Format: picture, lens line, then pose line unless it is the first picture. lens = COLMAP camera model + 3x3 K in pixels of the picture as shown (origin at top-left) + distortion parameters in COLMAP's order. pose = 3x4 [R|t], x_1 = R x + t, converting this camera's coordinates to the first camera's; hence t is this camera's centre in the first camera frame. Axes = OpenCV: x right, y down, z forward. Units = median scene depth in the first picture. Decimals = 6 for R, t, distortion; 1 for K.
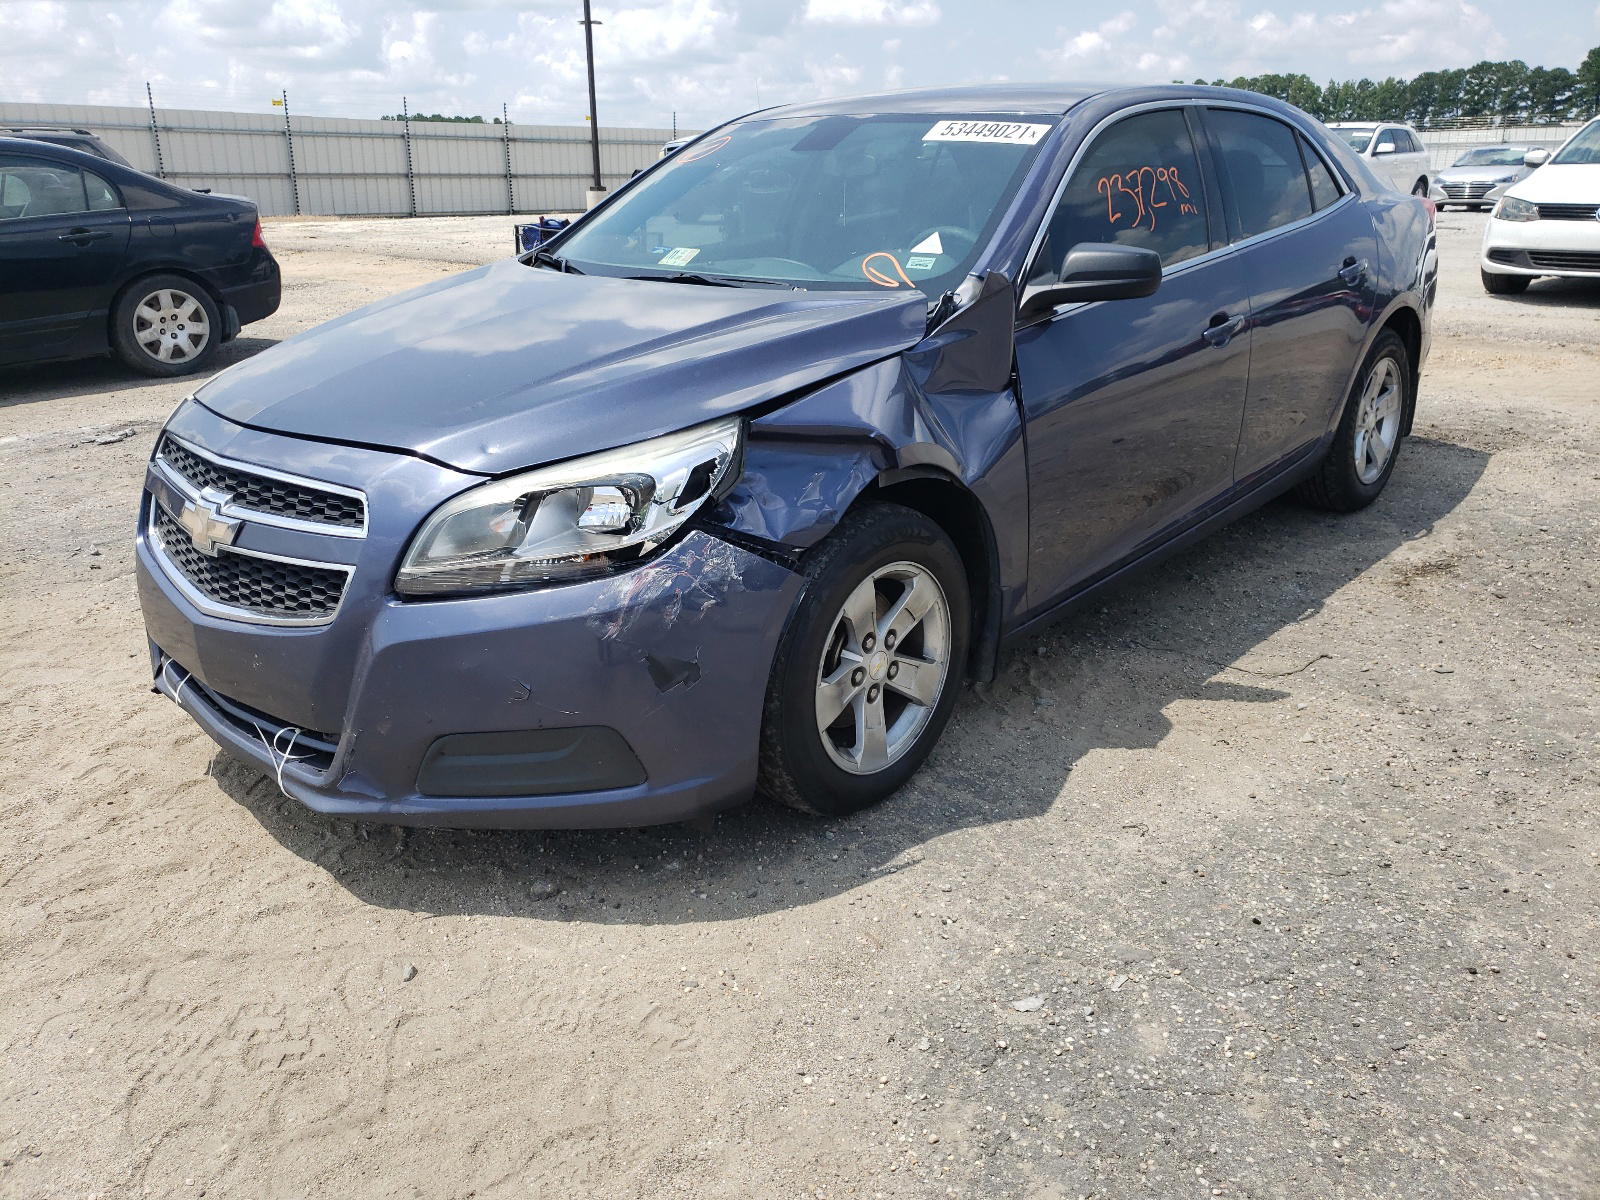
lens RADIAL K [[1204.1, 0, 806.1], [0, 1204.1, 593.3], [0, 0, 1]] dist [0.015603, -0.007353]
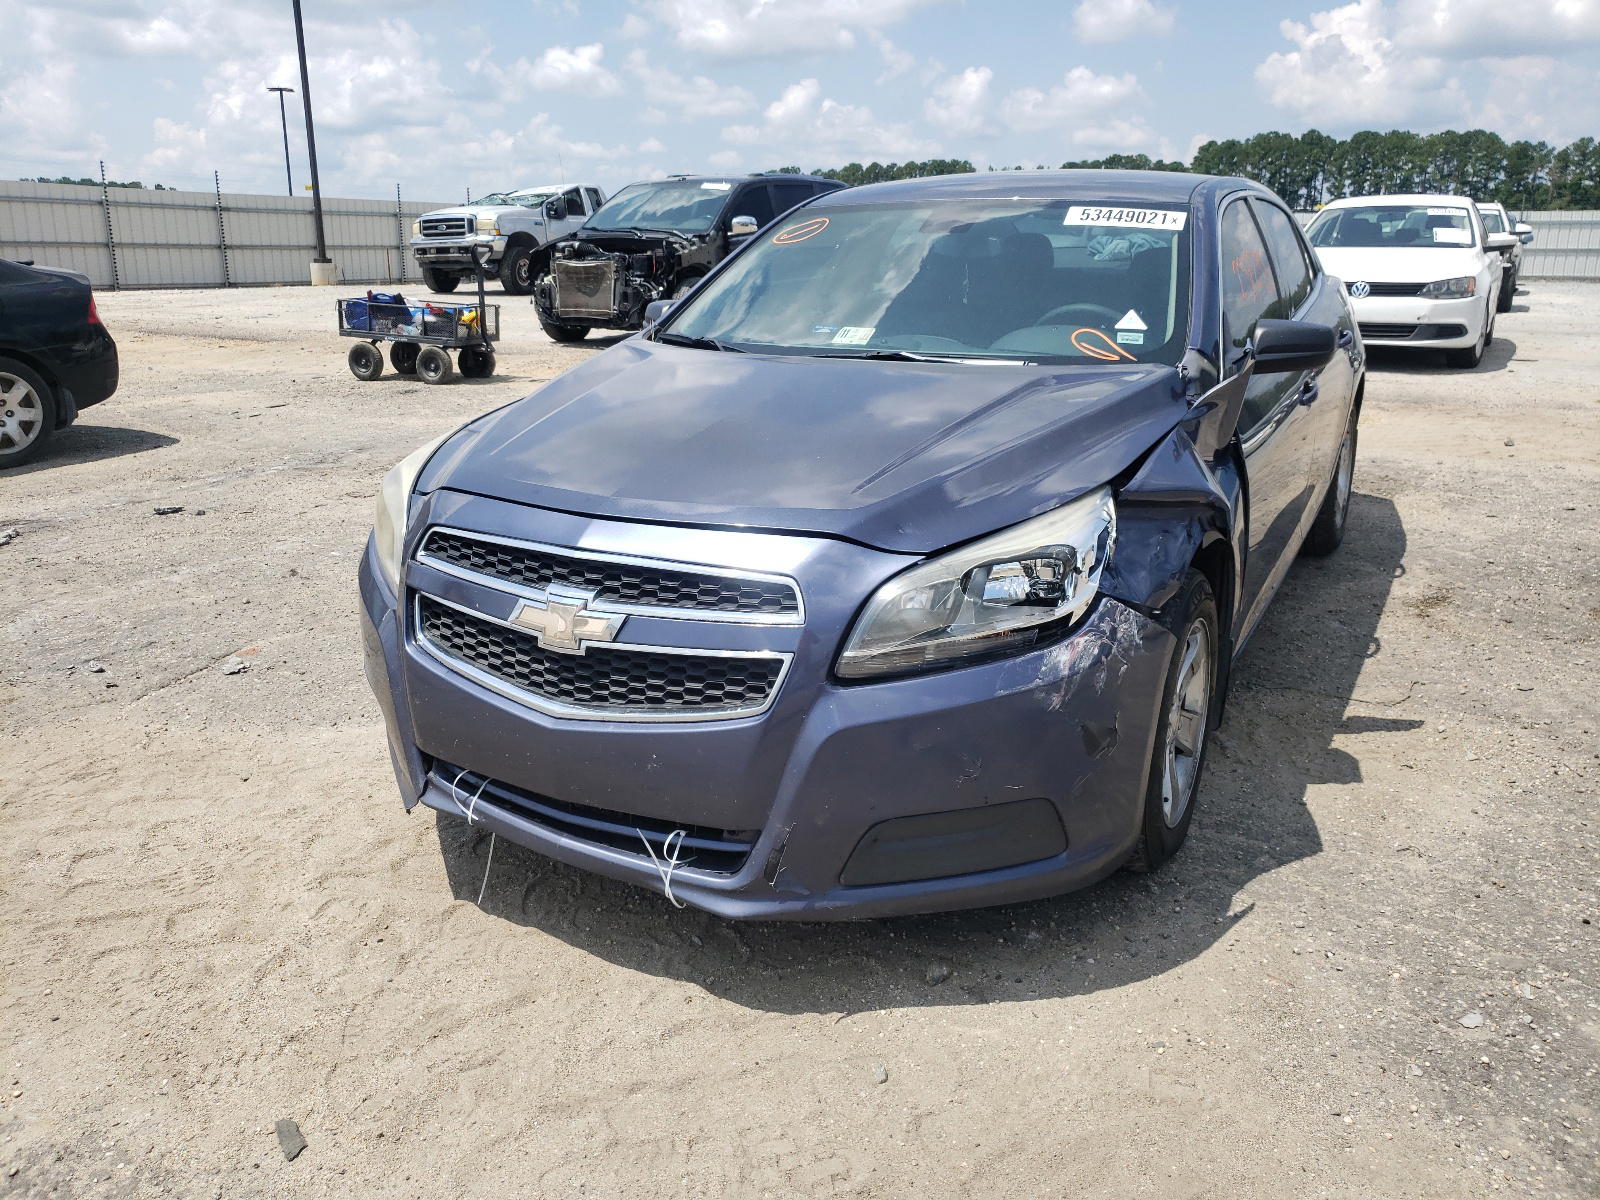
lens RADIAL K [[1204.1, 0, 805.7], [0, 1204.1, 592.3], [0, 0, 1]] dist [0.015603, -0.007353]
pose [[0.973502, -0.054223, 0.222159, -0.430178], [0.066807, 0.996536, -0.049521, -0.017520], [-0.218704, 0.063051, 0.973752, 0.041560]]
